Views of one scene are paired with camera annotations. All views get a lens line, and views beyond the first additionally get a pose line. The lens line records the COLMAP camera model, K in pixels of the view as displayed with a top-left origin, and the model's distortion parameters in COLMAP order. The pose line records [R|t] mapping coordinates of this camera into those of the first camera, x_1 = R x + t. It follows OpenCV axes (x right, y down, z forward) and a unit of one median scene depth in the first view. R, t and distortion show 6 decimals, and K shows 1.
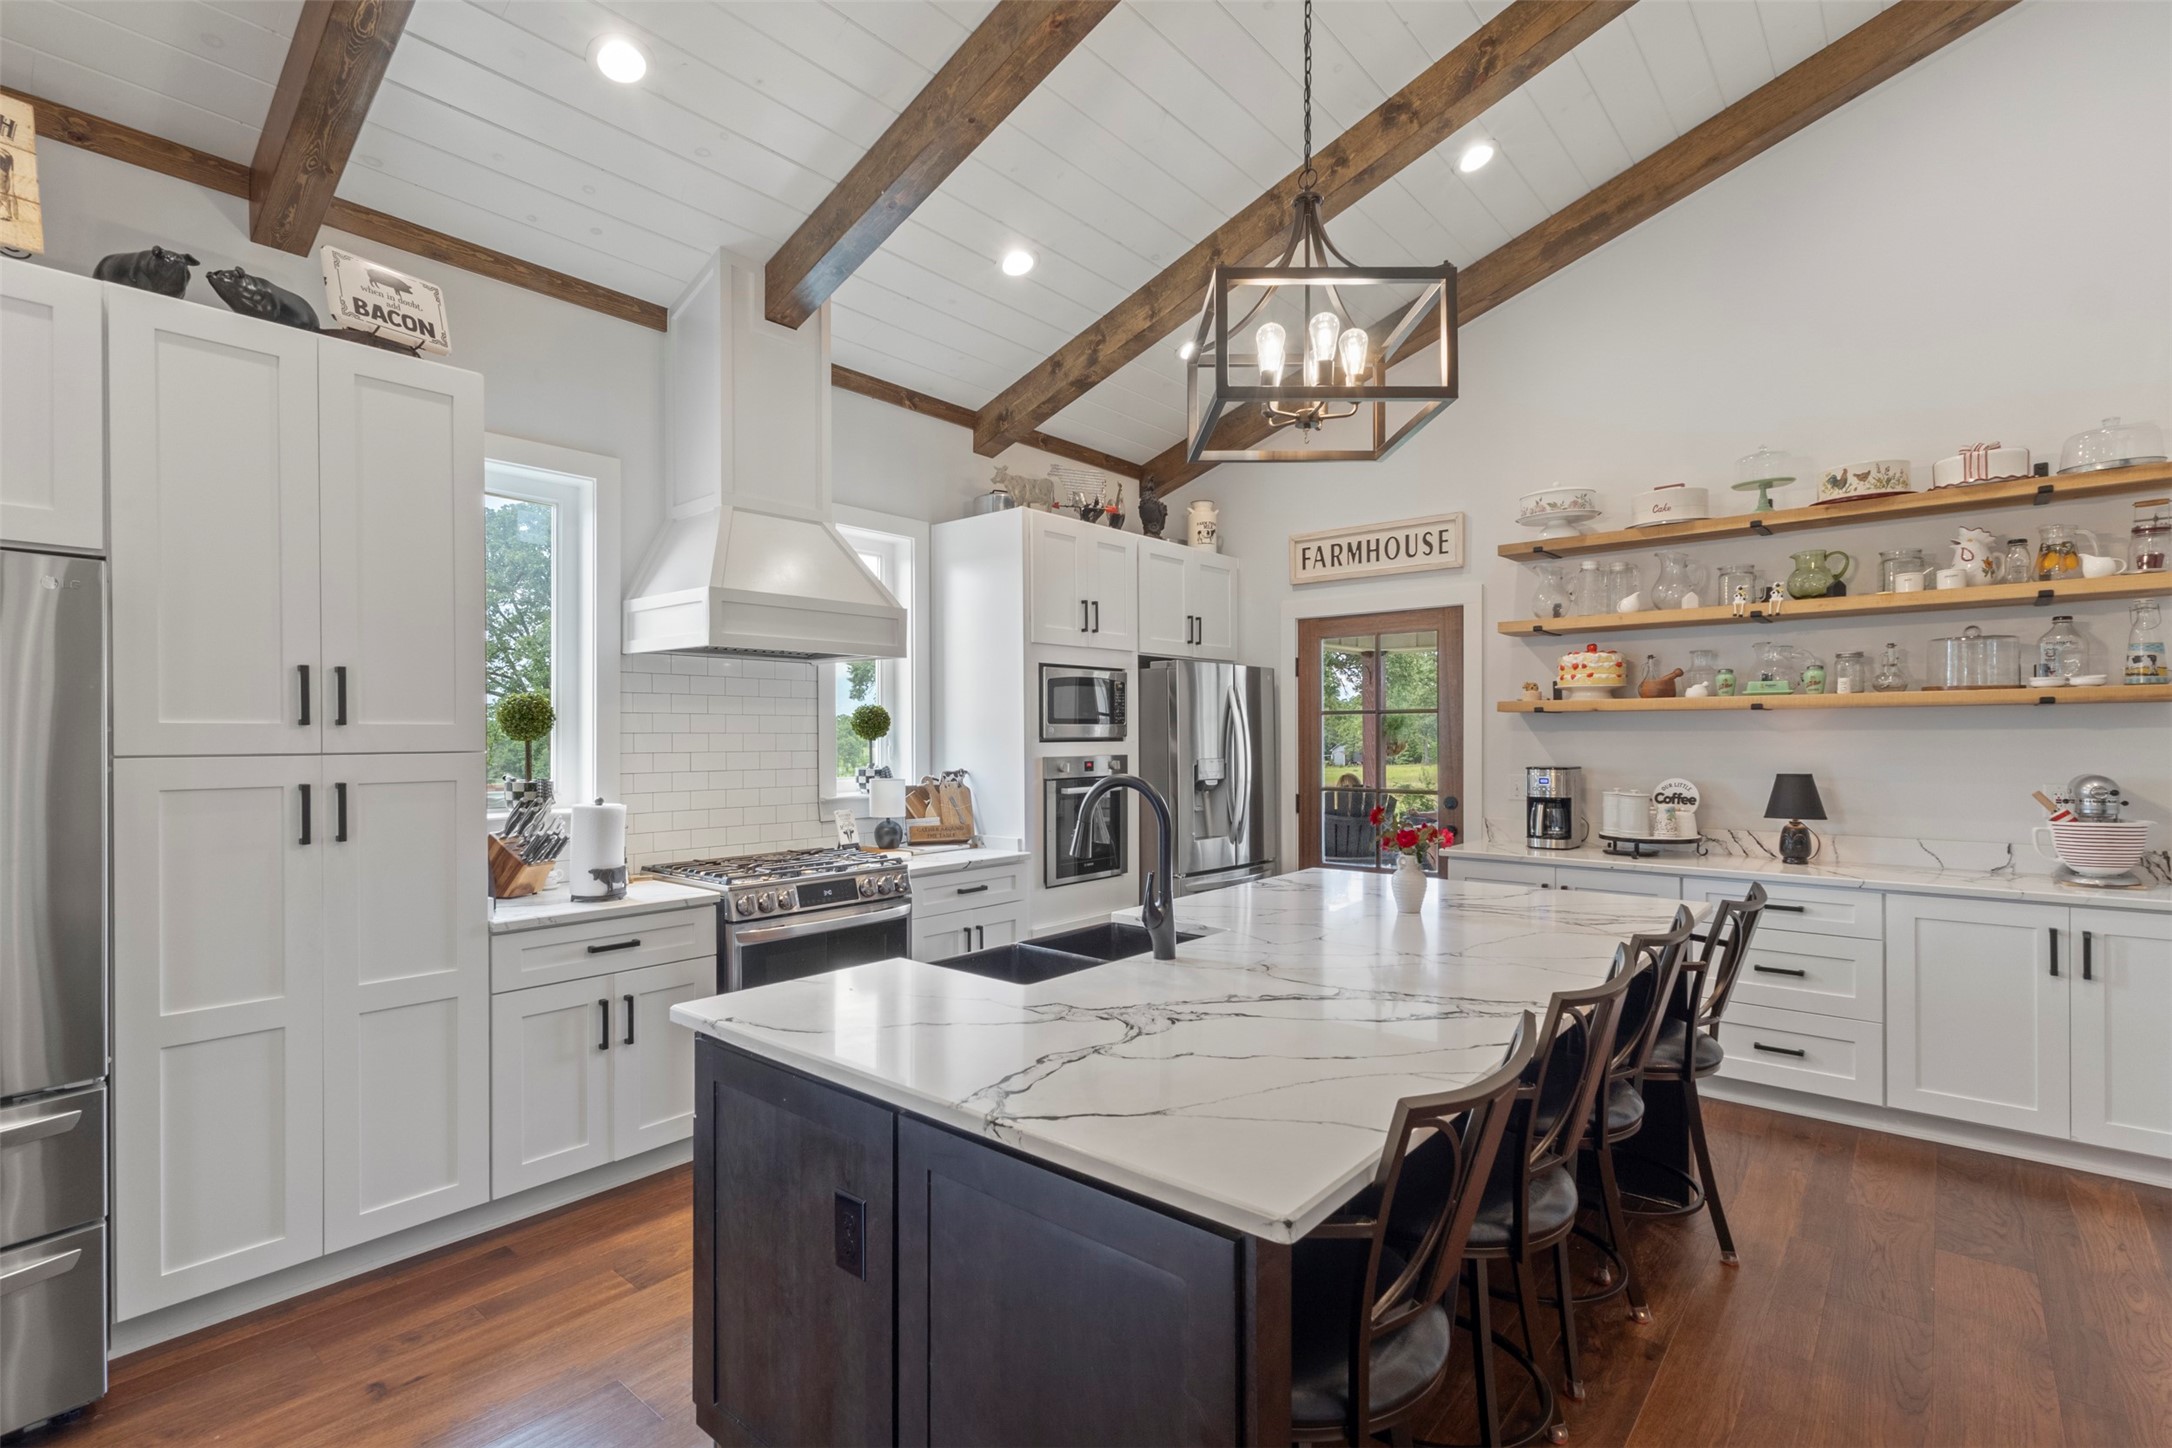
lens RADIAL K [[1007.5, 0, 1083.0], [0, 1007.5, 736.1], [0, 0, 1]] dist [0.013213, 0.000275]
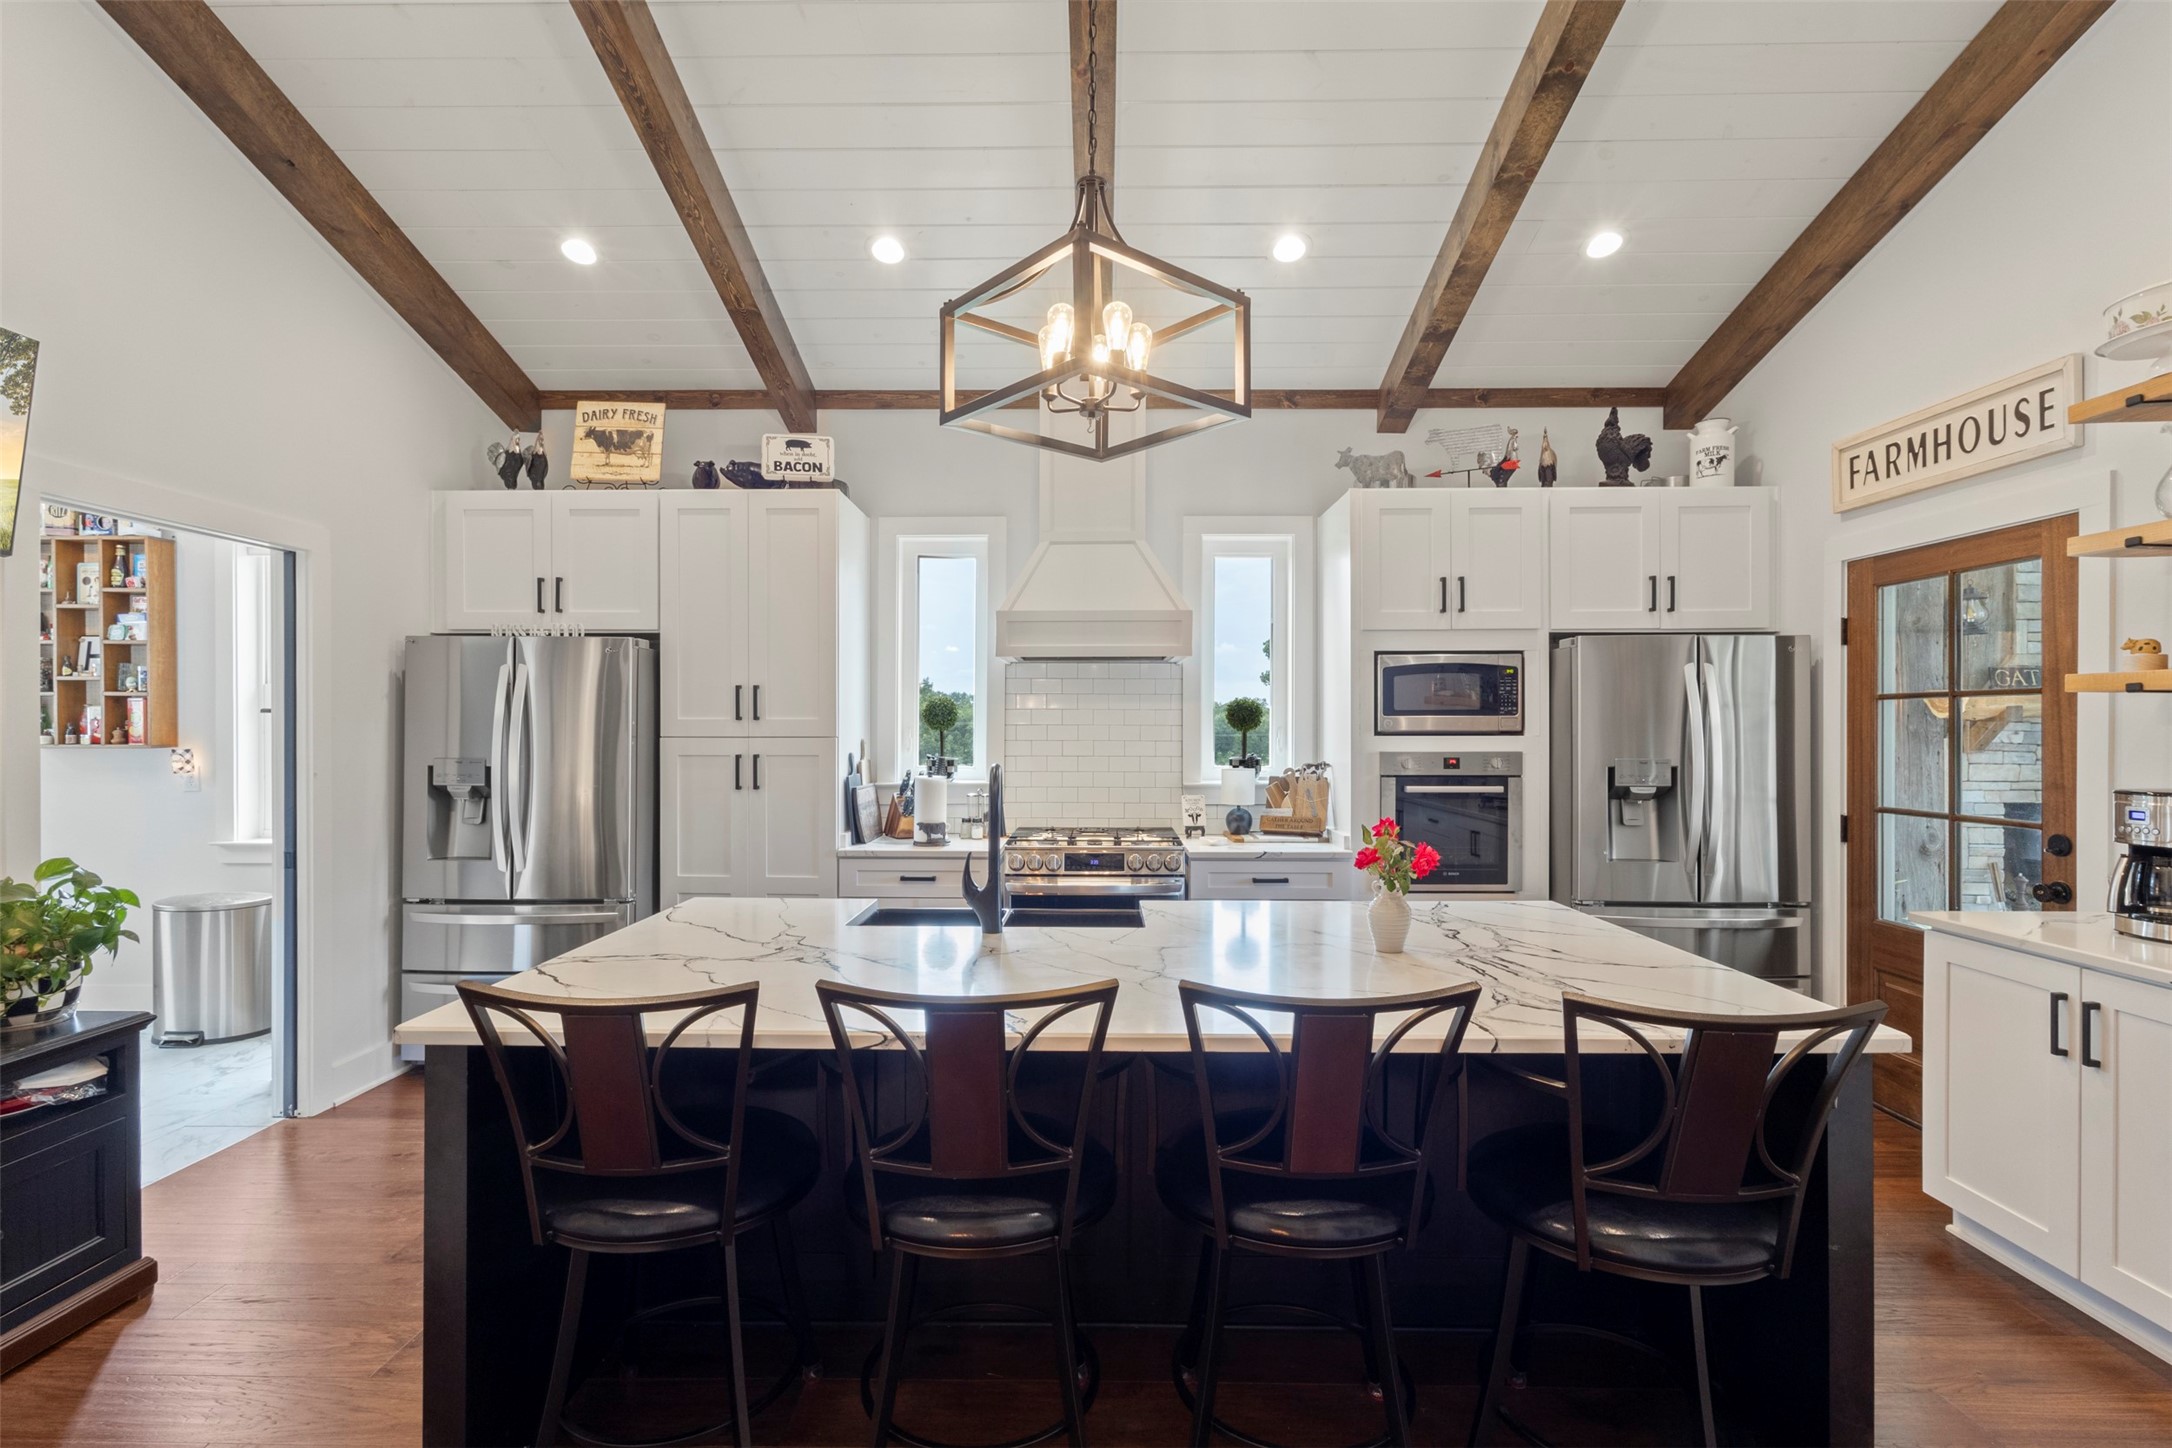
lens RADIAL K [[1007.5, 0, 1090.8], [0, 1007.5, 726.0], [0, 0, 1]] dist [0.013213, 0.000275]
pose [[0.646593, 0.004403, -0.762822, 0.498703], [-0.003762, 0.999990, 0.002583, -0.004253], [0.762826, 0.001200, 0.646603, 0.191461]]
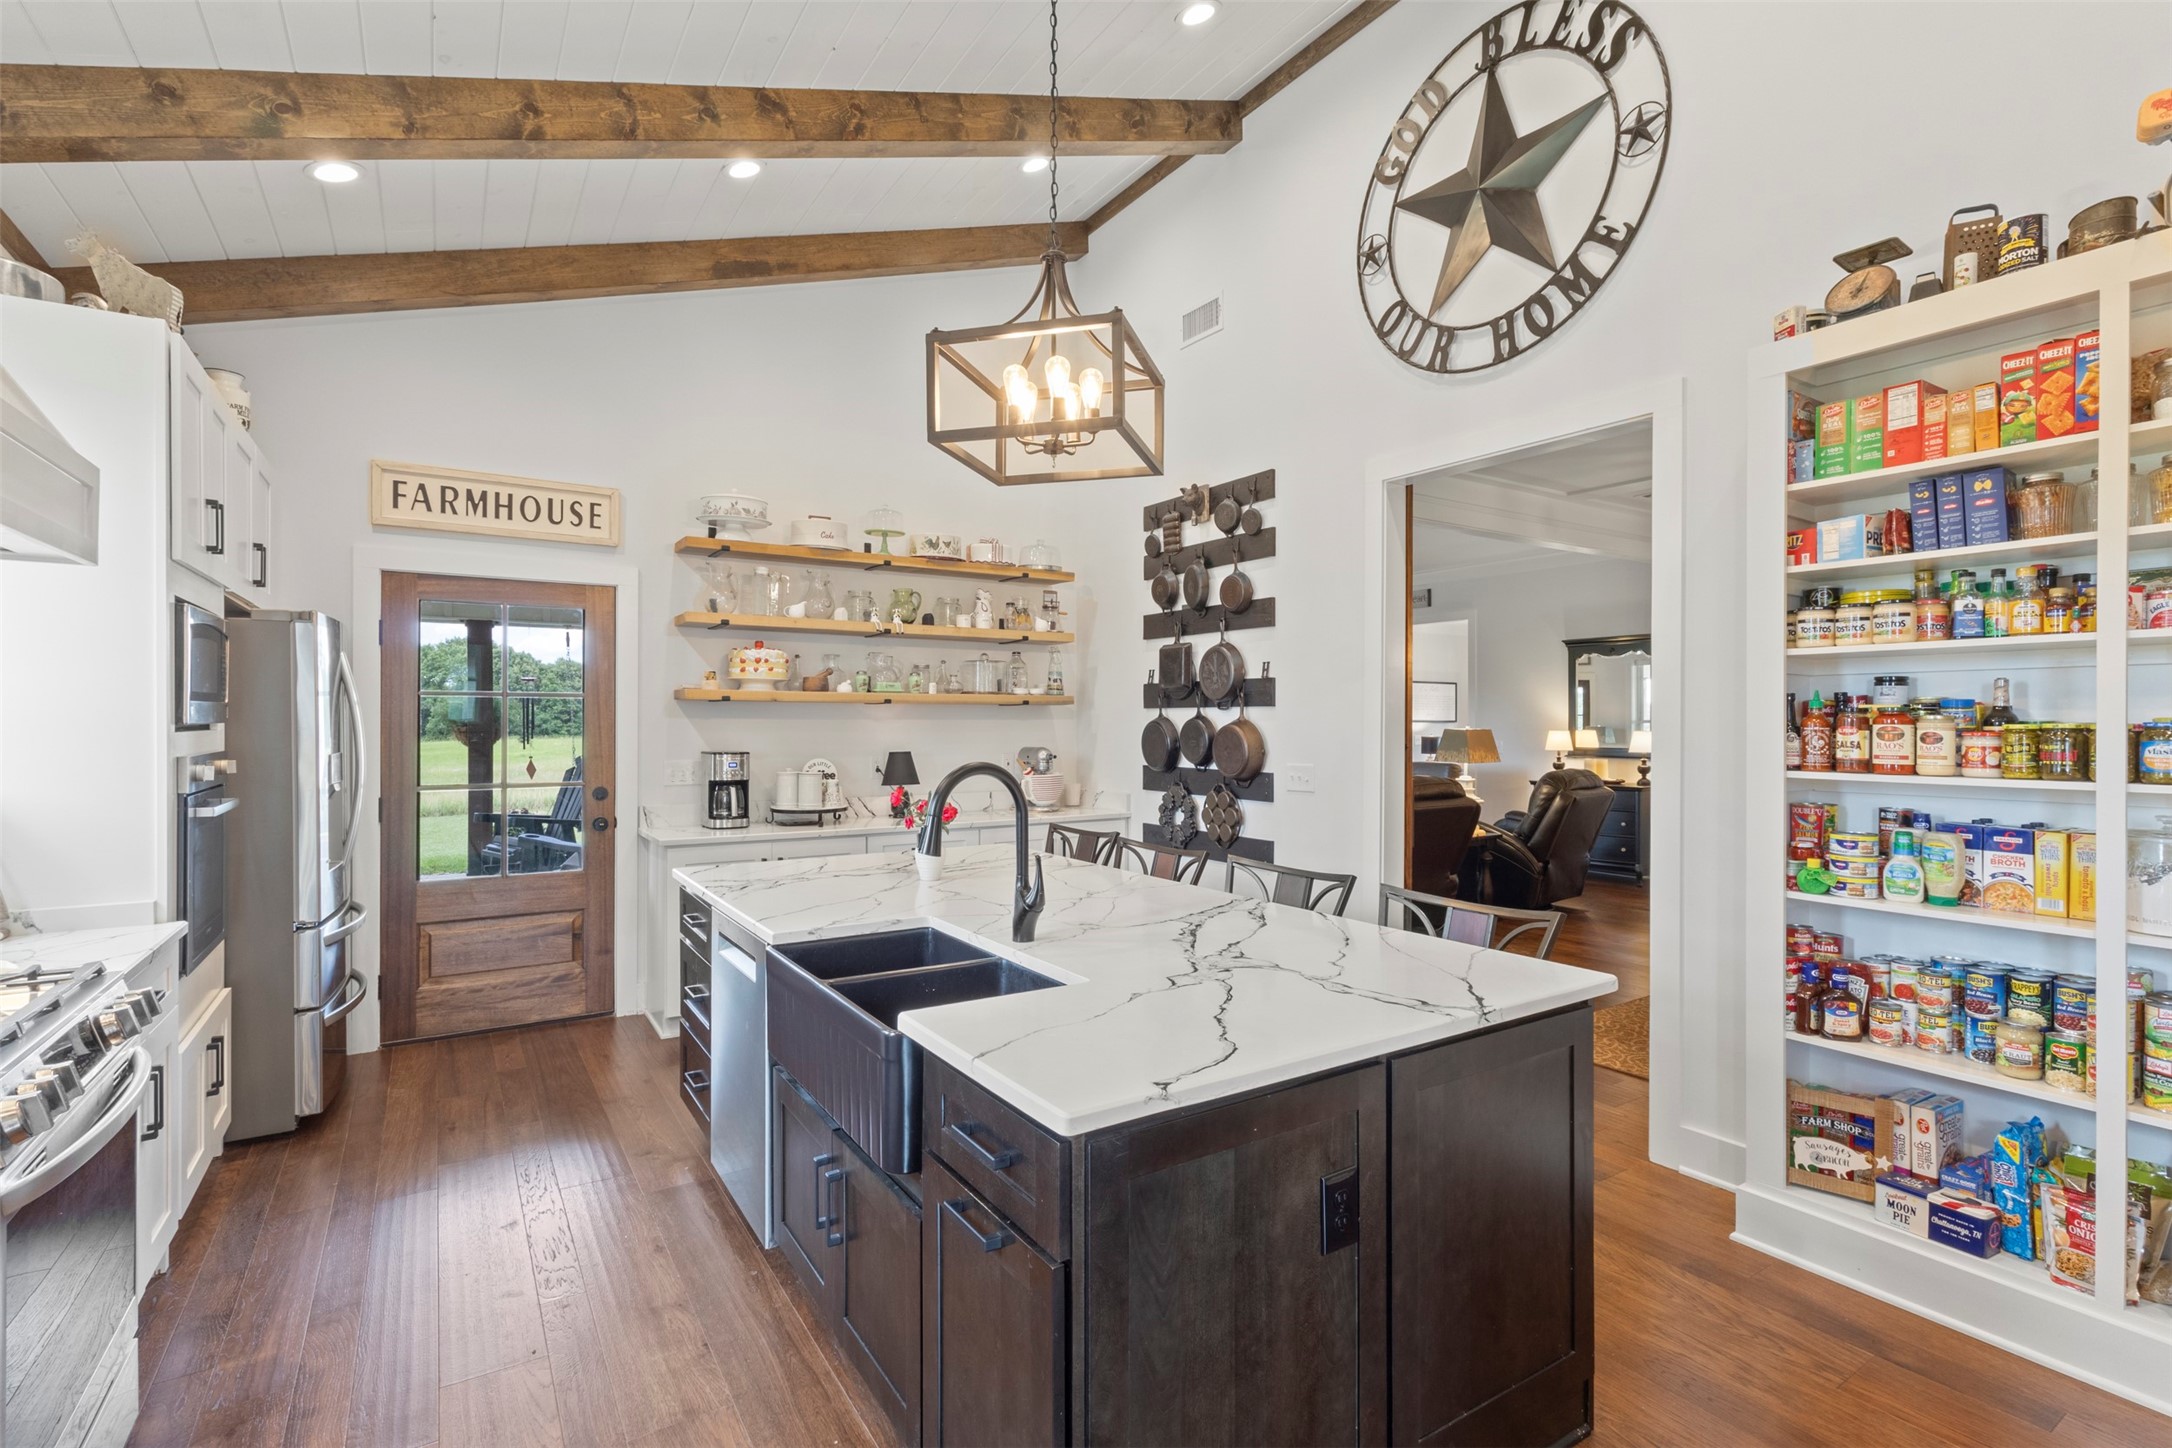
lens RADIAL K [[1007.5, 0, 1071.6], [0, 1007.5, 718.3], [0, 0, 1]] dist [0.013213, 0.000275]
pose [[0.299798, 0.006487, 0.953981, -0.445509], [-0.002029, 0.999979, -0.006162, 0.000474], [-0.954001, -0.000089, 0.299805, 0.326231]]
